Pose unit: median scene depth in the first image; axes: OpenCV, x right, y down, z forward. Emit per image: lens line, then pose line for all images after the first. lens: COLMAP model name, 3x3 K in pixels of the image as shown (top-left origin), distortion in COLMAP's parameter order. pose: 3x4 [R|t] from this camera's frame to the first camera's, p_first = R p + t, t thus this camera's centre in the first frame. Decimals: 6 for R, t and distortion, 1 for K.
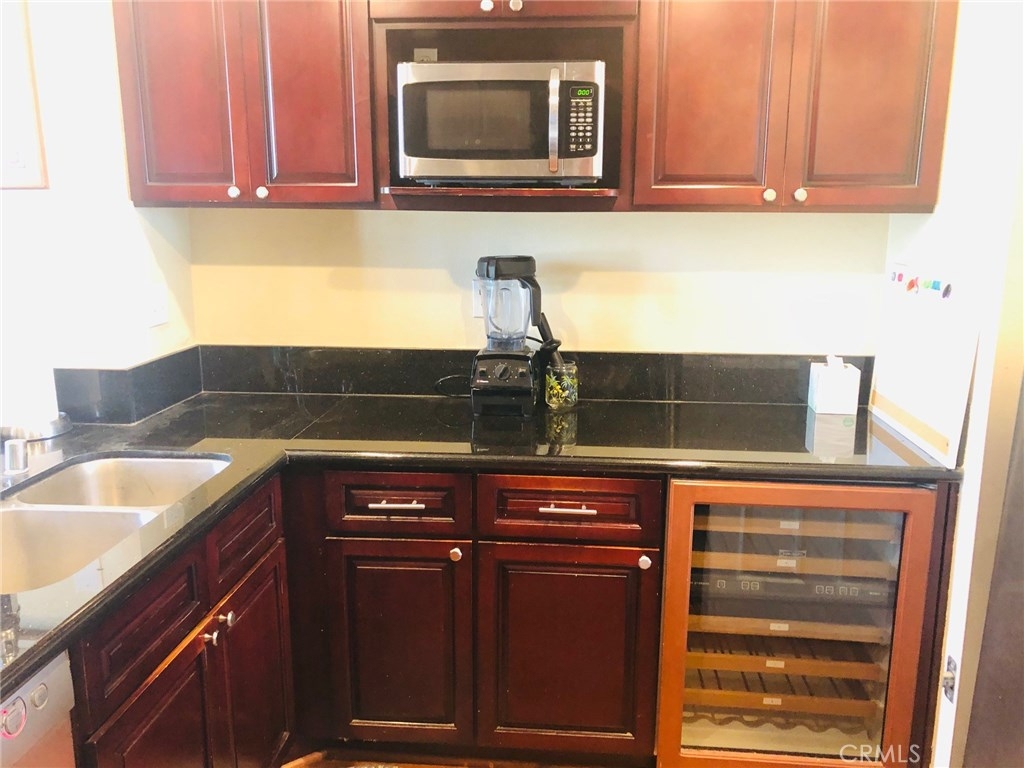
lens RADIAL K [[841.5, 0, 513.4], [0, 841.5, 380.0], [0, 0, 1]] dist [0.040170, -0.038730]
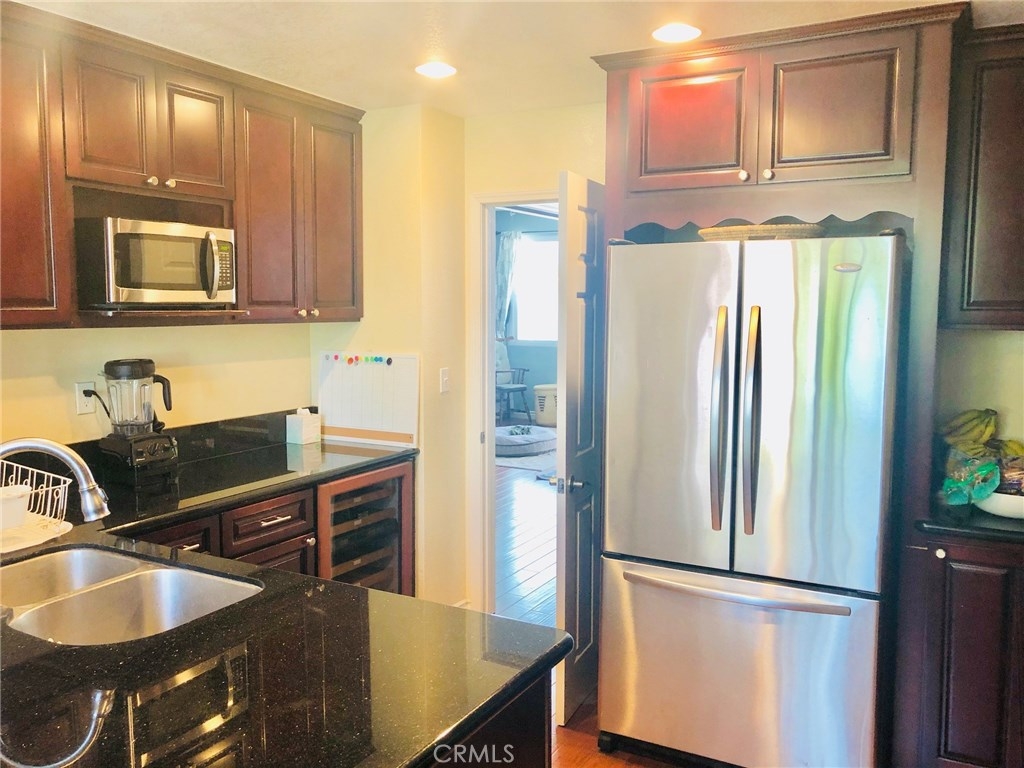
lens RADIAL K [[841.5, 0, 514.0], [0, 841.5, 386.1], [0, 0, 1]] dist [0.040170, -0.038730]
pose [[0.411180, -0.095409, 0.906547, -1.057877], [0.179194, 0.983562, 0.022238, -0.038580], [-0.893768, 0.153303, 0.421518, -0.055467]]
